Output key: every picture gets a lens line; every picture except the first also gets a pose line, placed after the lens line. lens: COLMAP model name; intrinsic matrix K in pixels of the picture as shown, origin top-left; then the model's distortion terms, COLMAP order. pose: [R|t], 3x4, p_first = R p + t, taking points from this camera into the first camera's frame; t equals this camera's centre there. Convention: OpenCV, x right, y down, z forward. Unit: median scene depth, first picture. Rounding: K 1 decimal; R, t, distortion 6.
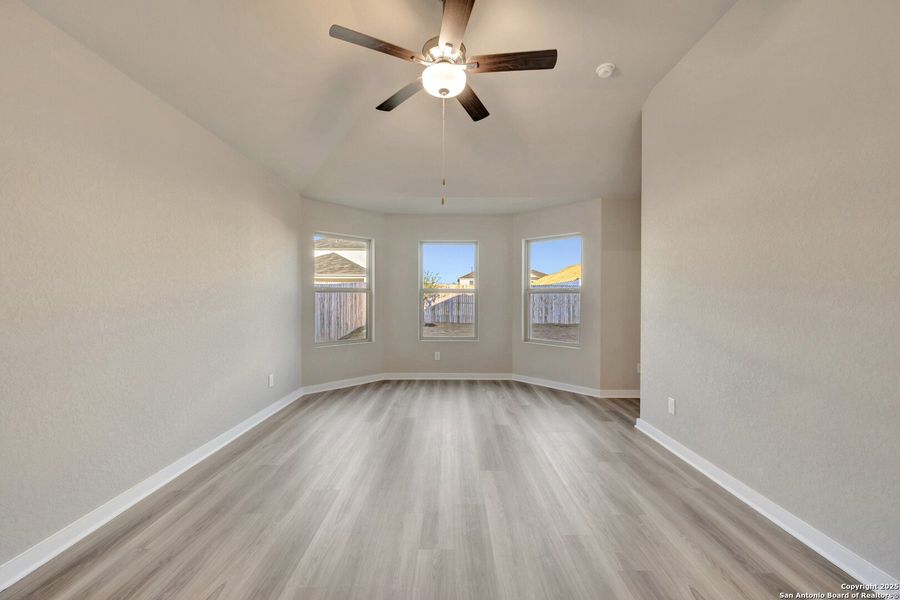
lens RADIAL K [[356.5, 0, 451.9], [0, 356.5, 296.1], [0, 0, 1]] dist [0.000214, -0.000157]
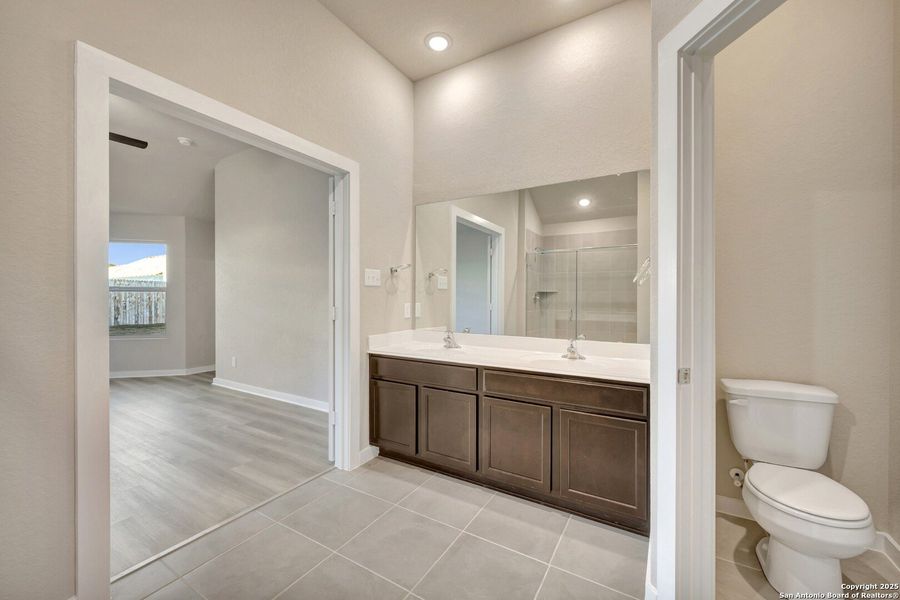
lens RADIAL K [[356.5, 0, 451.6], [0, 356.5, 303.0], [0, 0, 1]] dist [0.000214, -0.000157]
pose [[0.519245, -0.017750, 0.854441, -0.195897], [-0.005563, 0.999693, 0.024148, -0.007686], [-0.854607, -0.017291, 0.518987, -0.526142]]
